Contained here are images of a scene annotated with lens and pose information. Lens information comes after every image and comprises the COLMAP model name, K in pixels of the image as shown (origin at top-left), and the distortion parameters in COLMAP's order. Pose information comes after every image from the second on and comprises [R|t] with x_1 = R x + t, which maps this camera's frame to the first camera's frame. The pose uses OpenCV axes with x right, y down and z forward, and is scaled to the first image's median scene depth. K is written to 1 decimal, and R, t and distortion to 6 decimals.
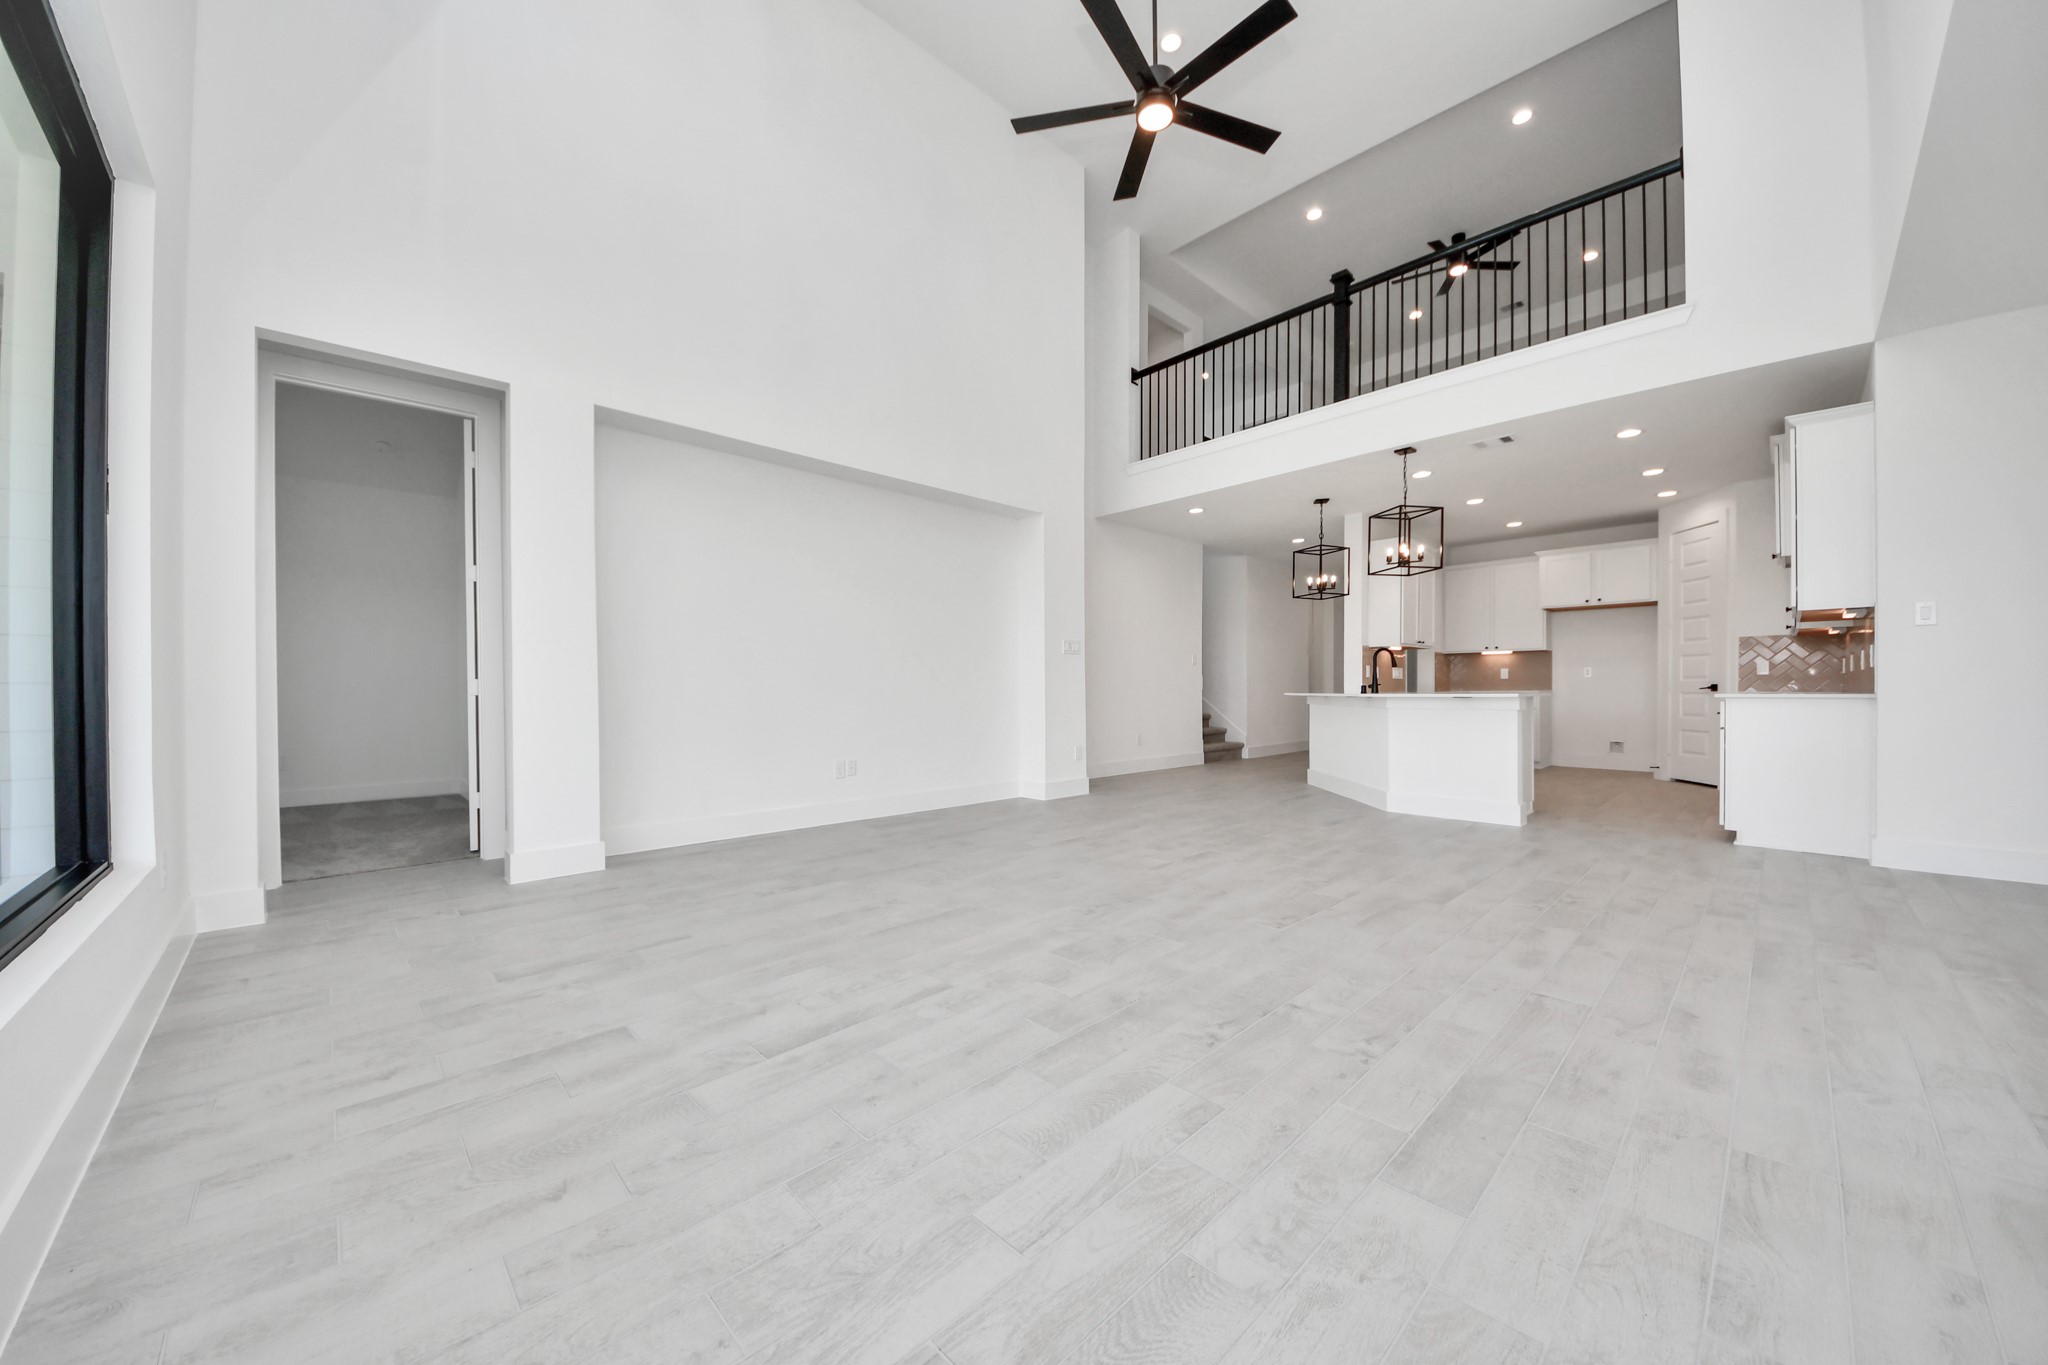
lens RADIAL K [[740.3, 0, 1024.0], [0, 740.3, 700.7], [0, 0, 1]] dist [-0.000072, -0.000025]
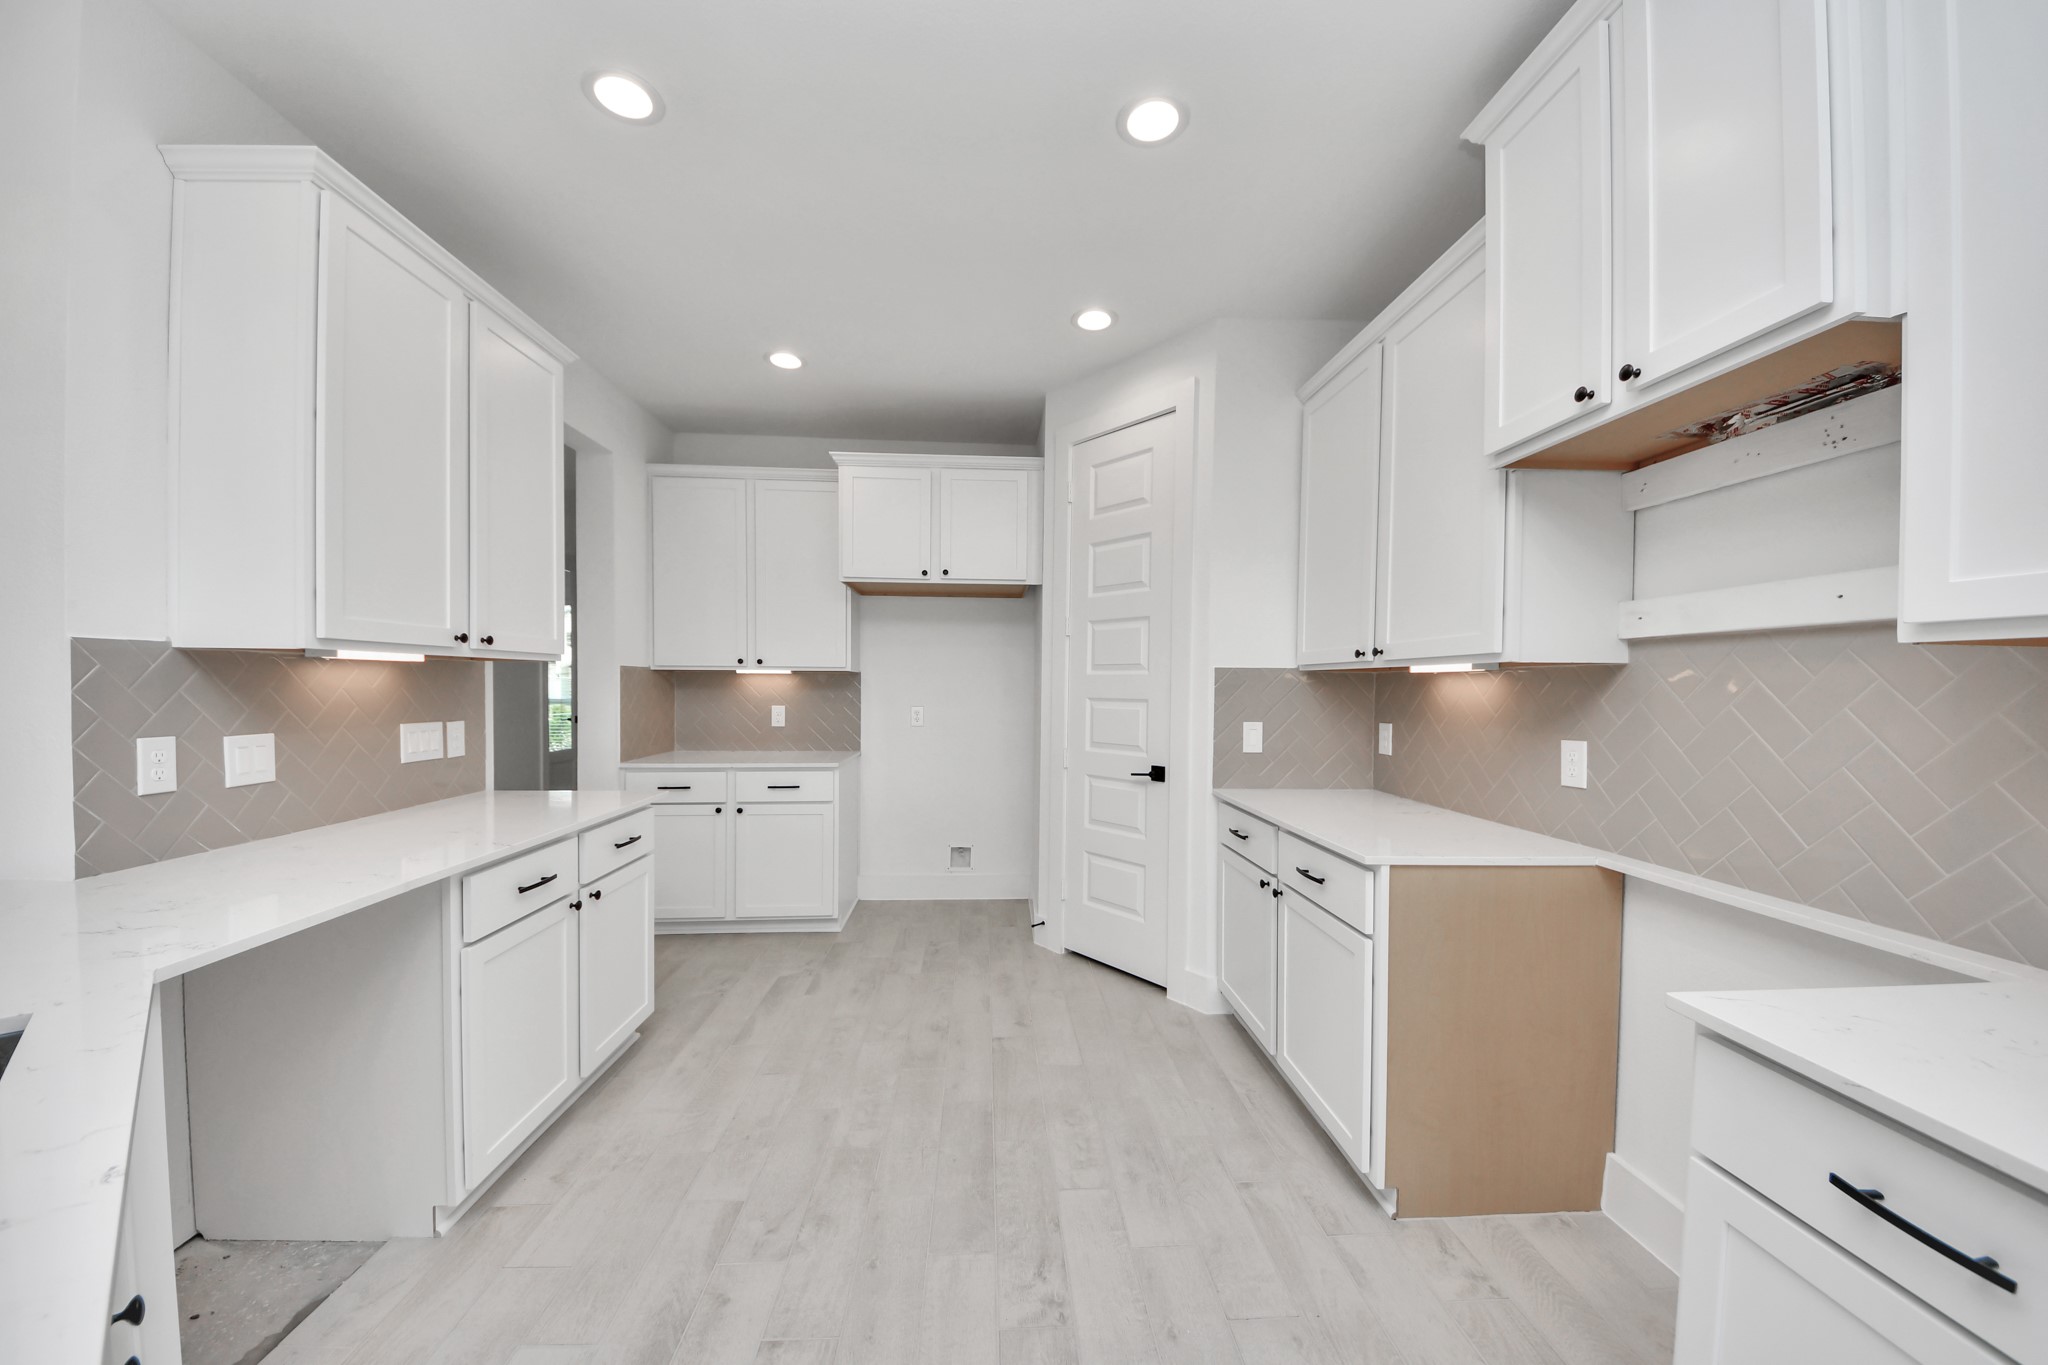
lens RADIAL K [[740.3, 0, 1024.0], [0, 740.3, 700.7], [0, 0, 1]] dist [-0.000072, -0.000025]
pose [[0.654081, -0.005007, 0.756408, 0.438209], [0.003174, 0.999987, 0.003875, -0.054475], [-0.756418, -0.000134, 0.654089, 0.633542]]
